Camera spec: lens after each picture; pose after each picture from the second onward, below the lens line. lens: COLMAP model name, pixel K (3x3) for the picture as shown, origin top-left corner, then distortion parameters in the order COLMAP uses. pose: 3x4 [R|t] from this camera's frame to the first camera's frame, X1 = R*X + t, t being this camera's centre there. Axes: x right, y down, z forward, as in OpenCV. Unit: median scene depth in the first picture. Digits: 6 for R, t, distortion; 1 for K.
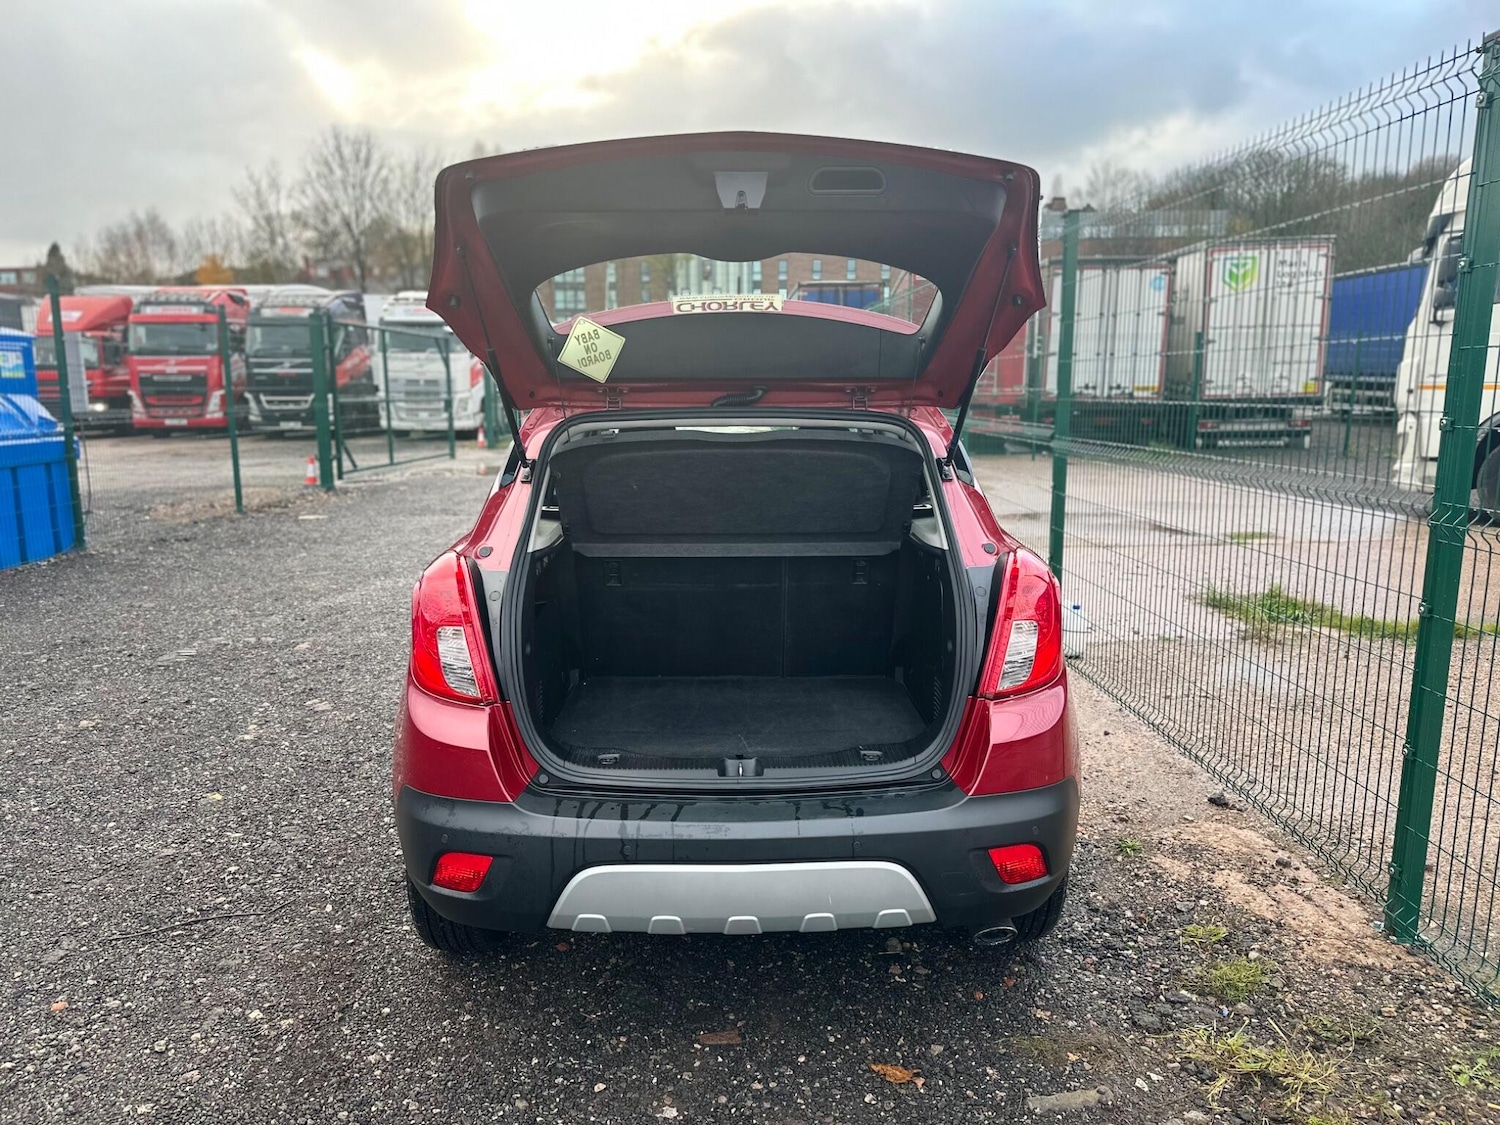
lens RADIAL K [[1064.5, 0, 749.8], [0, 1064.5, 565.3], [0, 0, 1]] dist [0.018919, -0.023819]
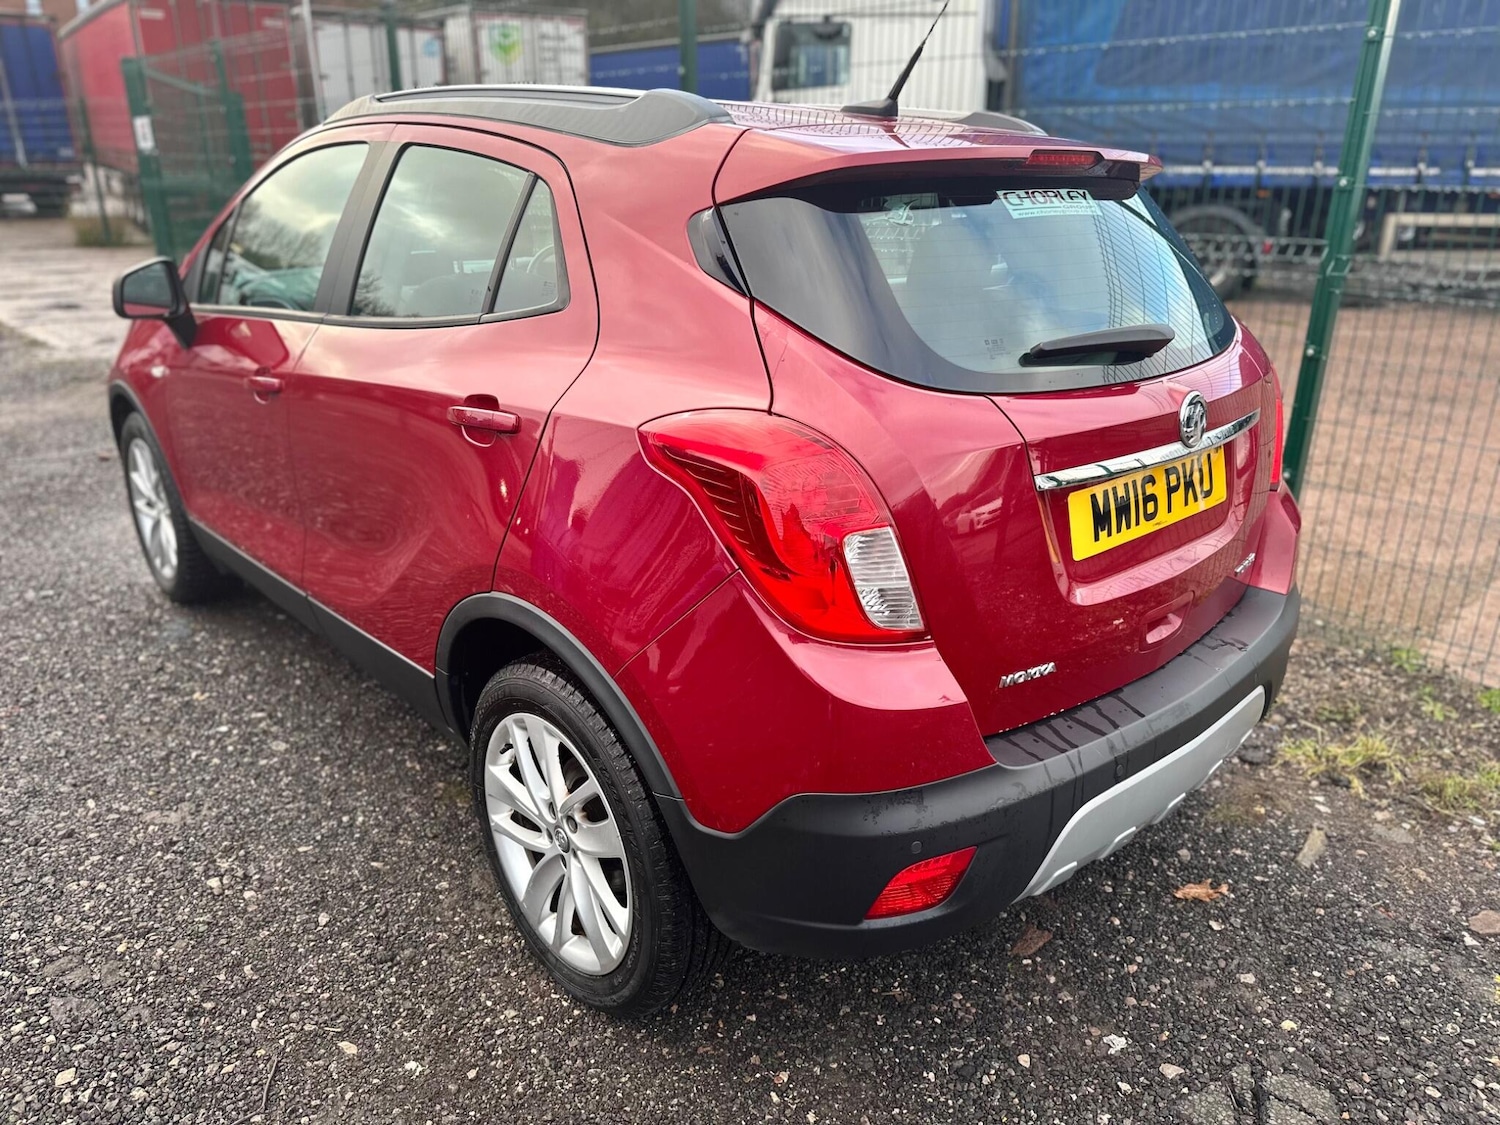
lens RADIAL K [[1064.5, 0, 751.0], [0, 1064.5, 567.9], [0, 0, 1]] dist [0.018919, -0.023819]
pose [[0.755272, -0.221703, 0.616775, -0.081560], [0.099823, 0.968983, 0.226068, -0.007442], [-0.647765, -0.109175, 0.753977, 0.066934]]
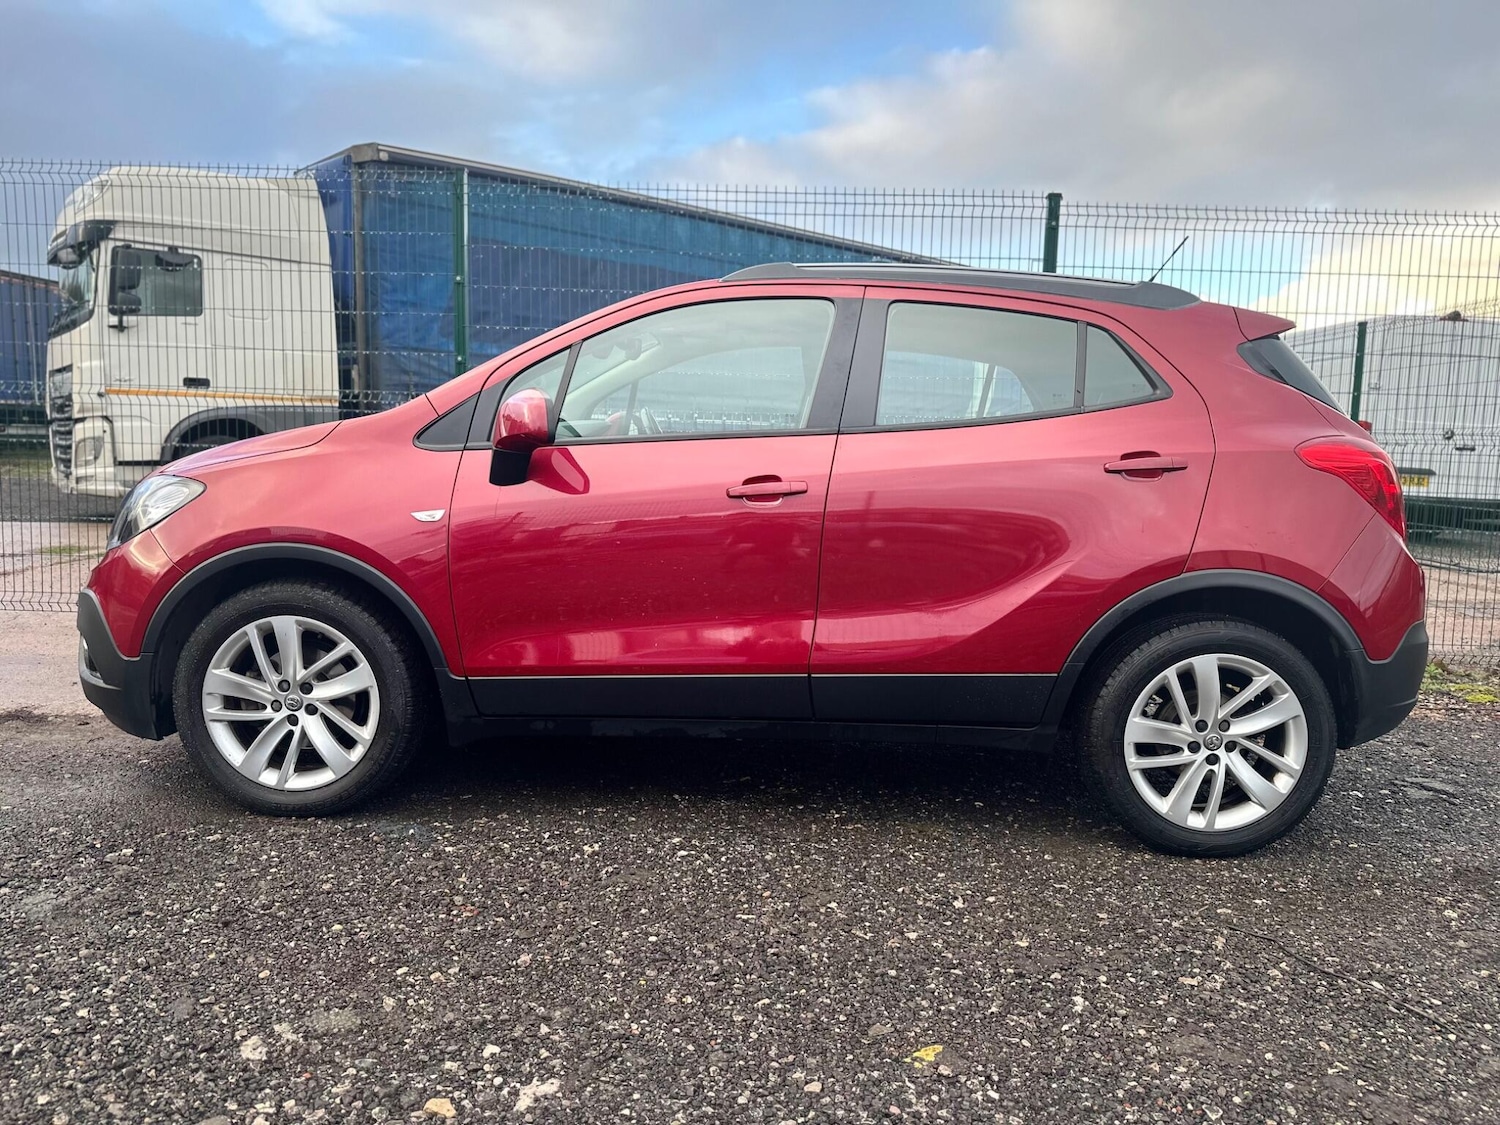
lens RADIAL K [[1064.5, 0, 744.9], [0, 1064.5, 569.6], [0, 0, 1]] dist [0.018919, -0.023819]
pose [[0.045295, -0.109183, 0.992989, -0.180303], [0.143856, 0.984362, 0.101672, -0.009887], [-0.988561, 0.138243, 0.060293, 0.194506]]
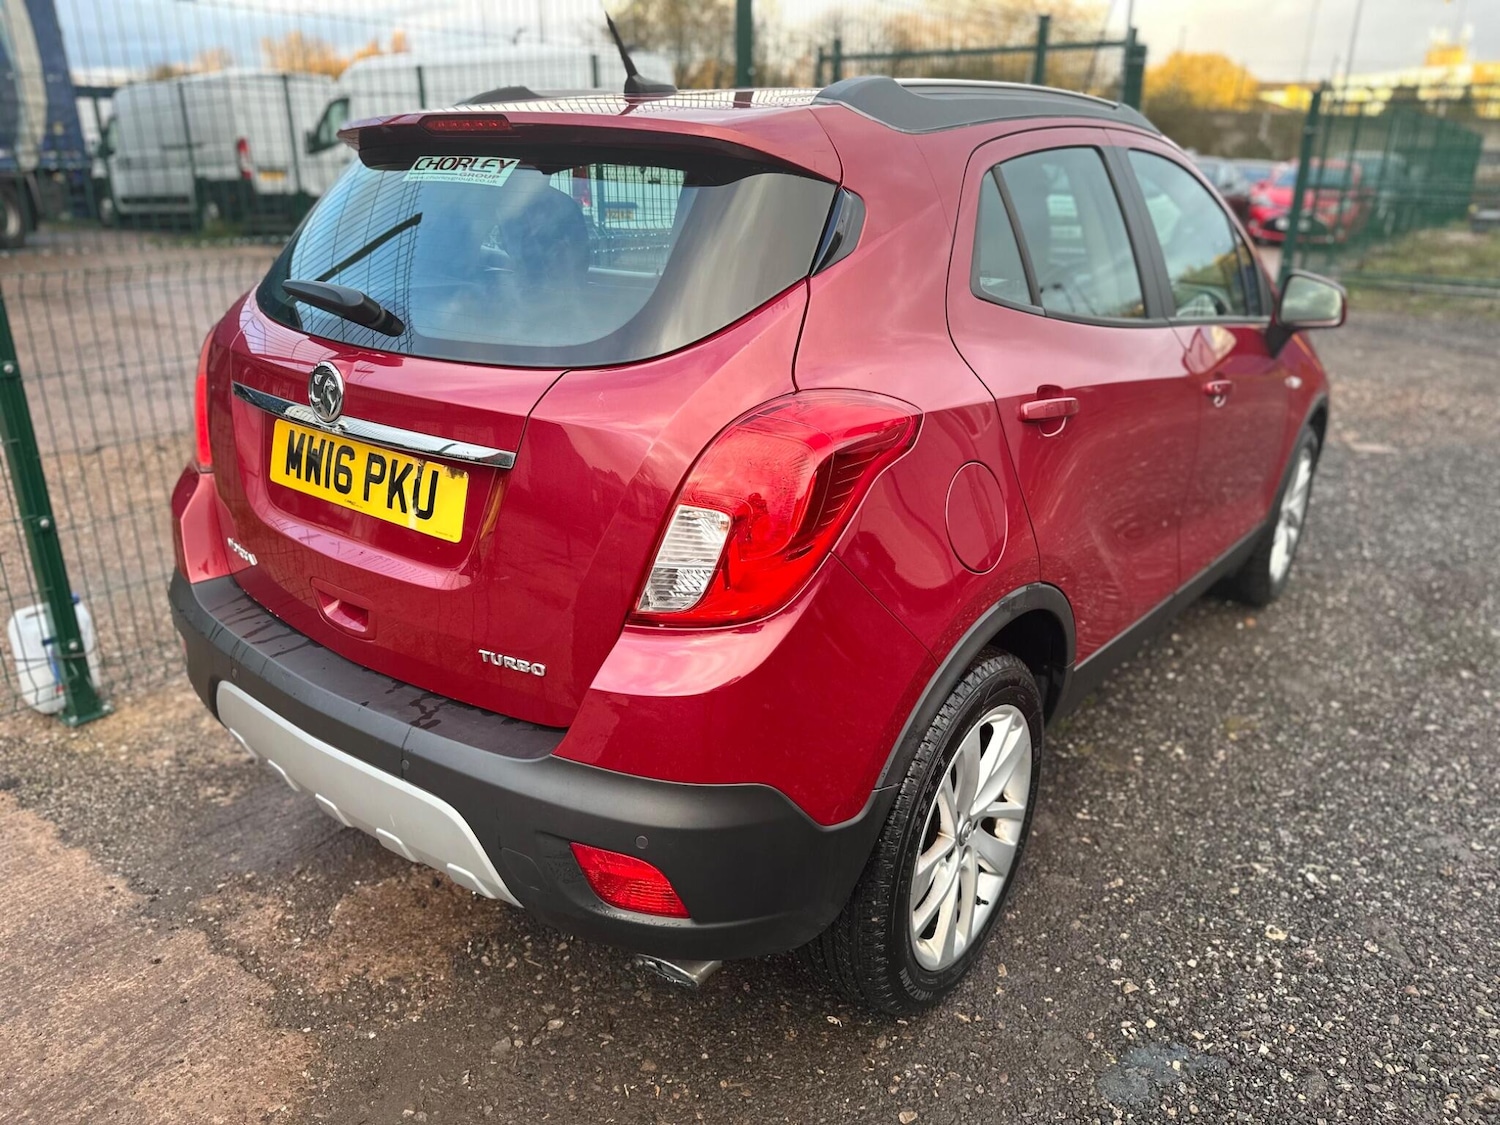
lens RADIAL K [[1064.5, 0, 757.0], [0, 1064.5, 565.3], [0, 0, 1]] dist [0.018919, -0.023819]
pose [[-0.773761, -0.228205, 0.590945, -0.065788], [0.099961, 0.877187, 0.469628, -0.050062], [-0.625541, 0.422452, -0.655922, 0.311978]]
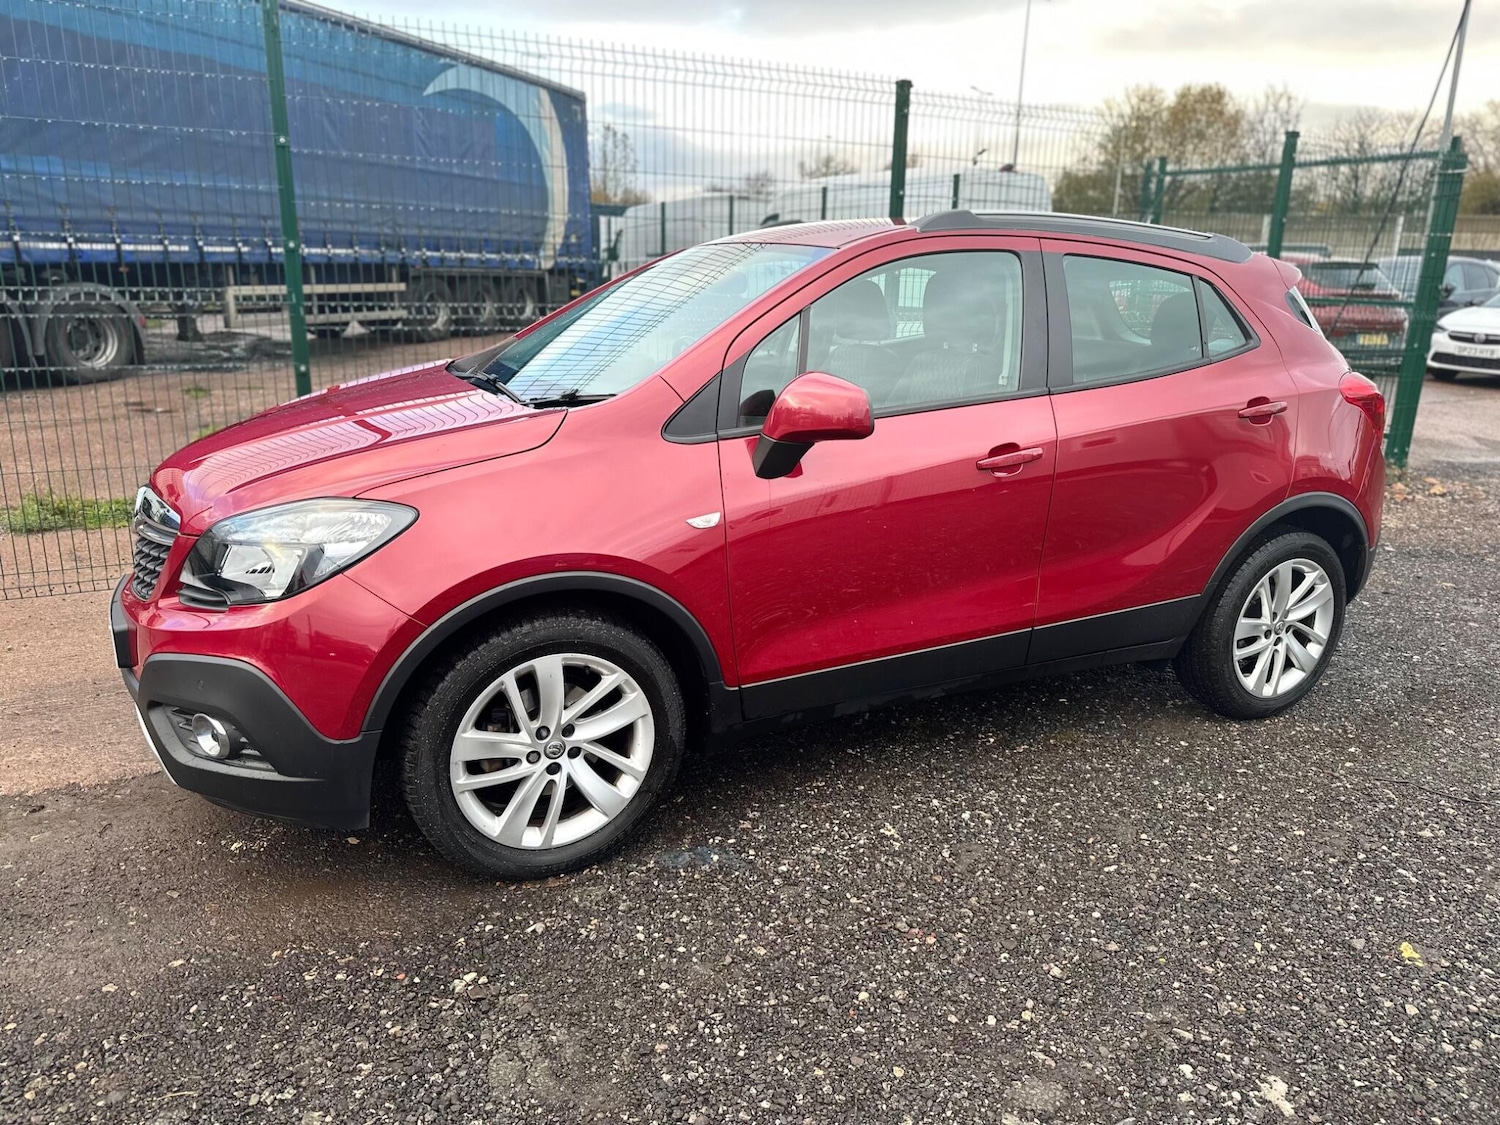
lens RADIAL K [[1064.5, 0, 746.6], [0, 1064.5, 565.7], [0, 0, 1]] dist [0.018919, -0.023819]
pose [[-0.424217, -0.253564, 0.869336, -0.153267], [0.131728, 0.932507, 0.336270, -0.044066], [-0.895929, 0.257168, -0.362183, 0.283623]]
